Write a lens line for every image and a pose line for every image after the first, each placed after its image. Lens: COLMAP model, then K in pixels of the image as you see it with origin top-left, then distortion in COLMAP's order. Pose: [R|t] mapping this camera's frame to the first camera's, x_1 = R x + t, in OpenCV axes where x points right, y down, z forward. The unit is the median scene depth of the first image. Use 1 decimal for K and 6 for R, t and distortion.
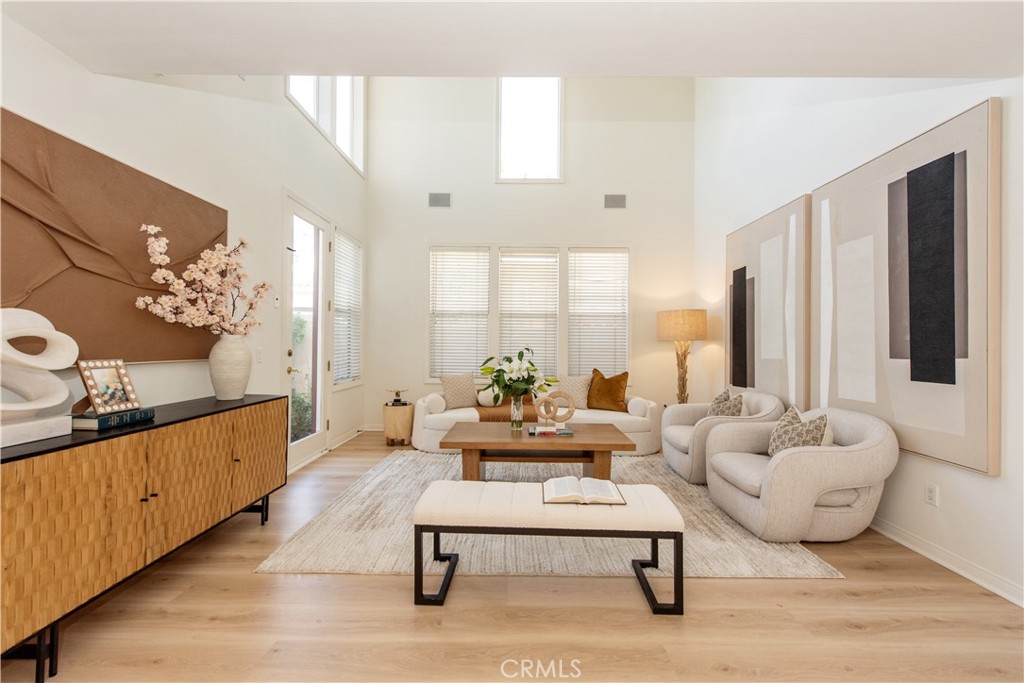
lens RADIAL K [[409.4, 0, 515.4], [0, 409.4, 343.9], [0, 0, 1]] dist [0.003213, -0.000743]
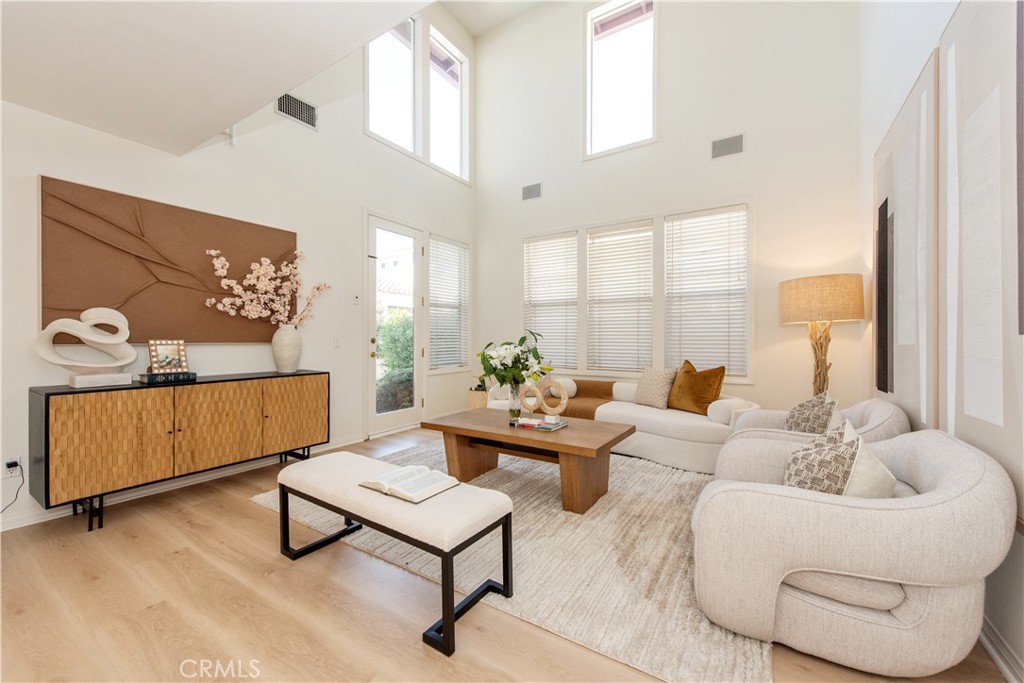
lens RADIAL K [[401.7, 0, 516.6], [0, 401.7, 339.3], [0, 0, 1]] dist [0.008510, -0.002481]
pose [[0.844844, -0.009183, -0.534935, 0.696192], [0.007780, 0.999958, -0.004878, 0.041006], [0.534957, -0.000041, 0.844879, 0.309114]]
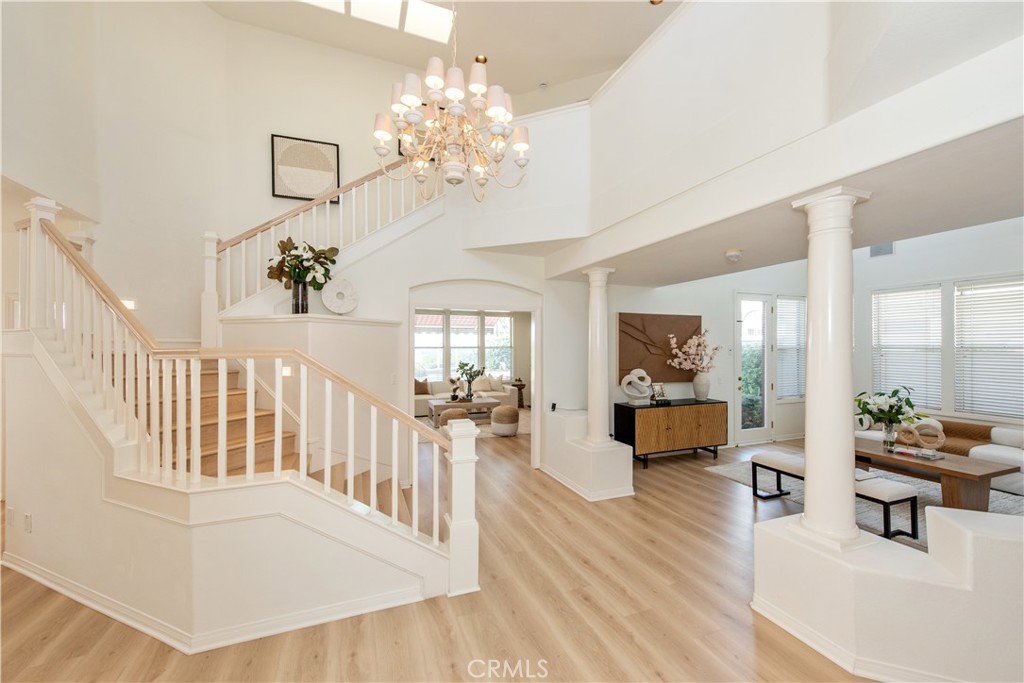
lens RADIAL K [[401.7, 0, 508.6], [0, 401.7, 345.7], [0, 0, 1]] dist [0.008510, -0.002481]
pose [[0.368374, -0.010609, -0.929617, 1.082447], [0.005749, 0.999942, -0.009134, -0.167602], [0.929660, -0.001980, 0.368413, -0.898074]]
